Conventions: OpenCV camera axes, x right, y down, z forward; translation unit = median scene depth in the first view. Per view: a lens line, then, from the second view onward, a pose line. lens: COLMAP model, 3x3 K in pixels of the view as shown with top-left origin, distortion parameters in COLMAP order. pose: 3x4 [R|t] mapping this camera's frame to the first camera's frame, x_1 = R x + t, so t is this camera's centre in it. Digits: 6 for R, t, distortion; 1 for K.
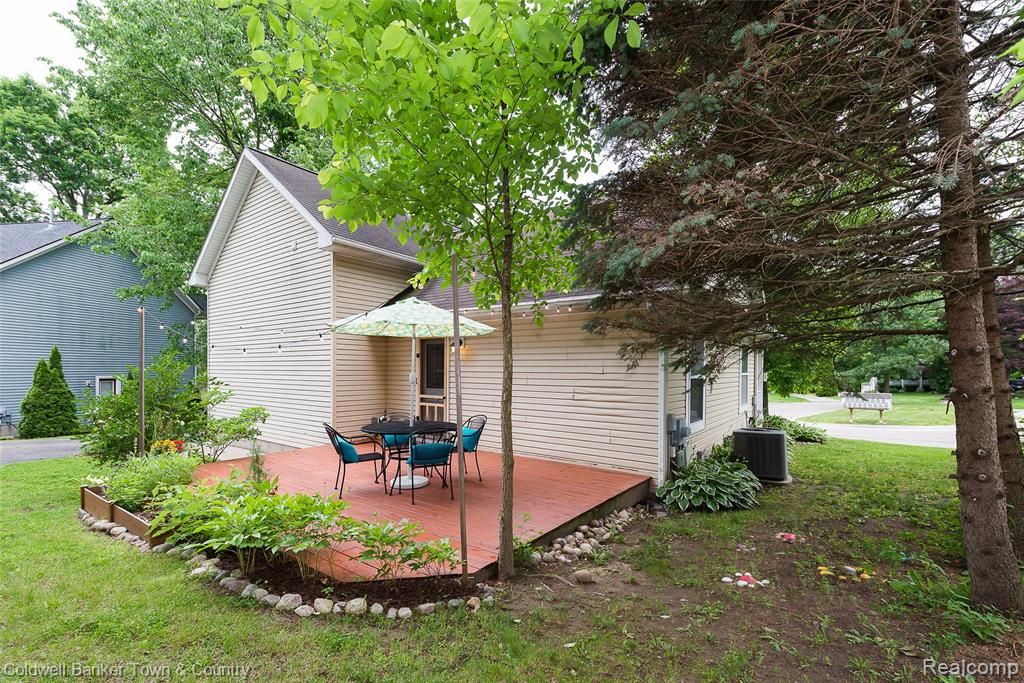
lens RADIAL K [[441.4, 0, 519.1], [0, 441.4, 375.1], [0, 0, 1]] dist [-0.003602, -0.001812]
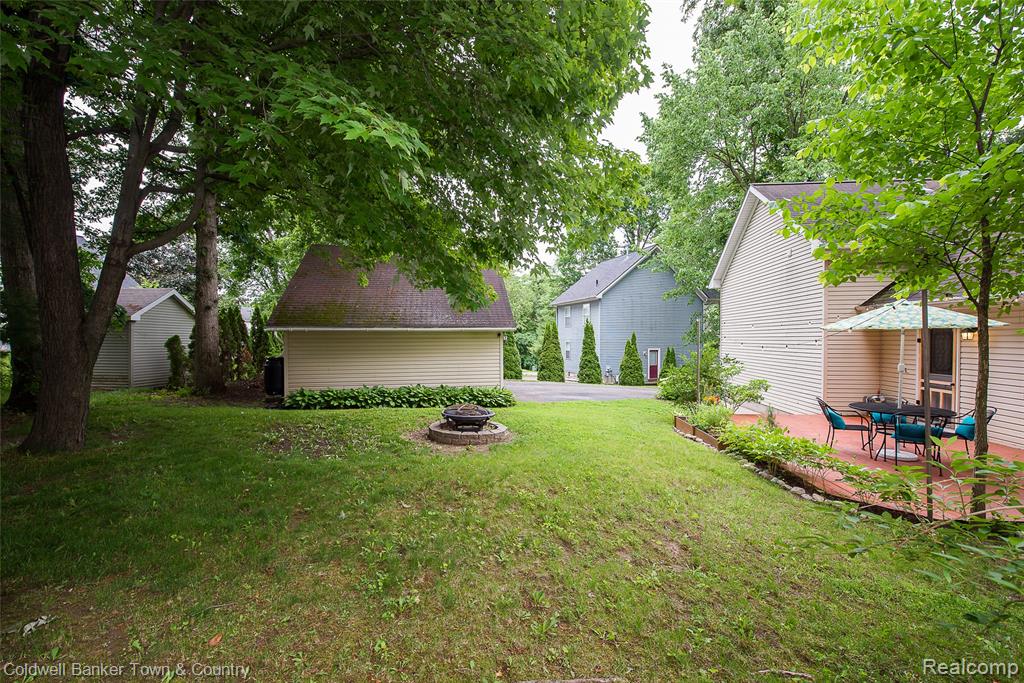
lens RADIAL K [[405.9, 0, 518.8], [0, 405.9, 343.2], [0, 0, 1]] dist [-0.016126, -0.000344]
pose [[0.501010, 0.004315, -0.865431, 0.174432], [-0.007845, 0.999969, 0.000444, -0.052664], [0.865406, 0.006567, 0.501029, -0.428480]]
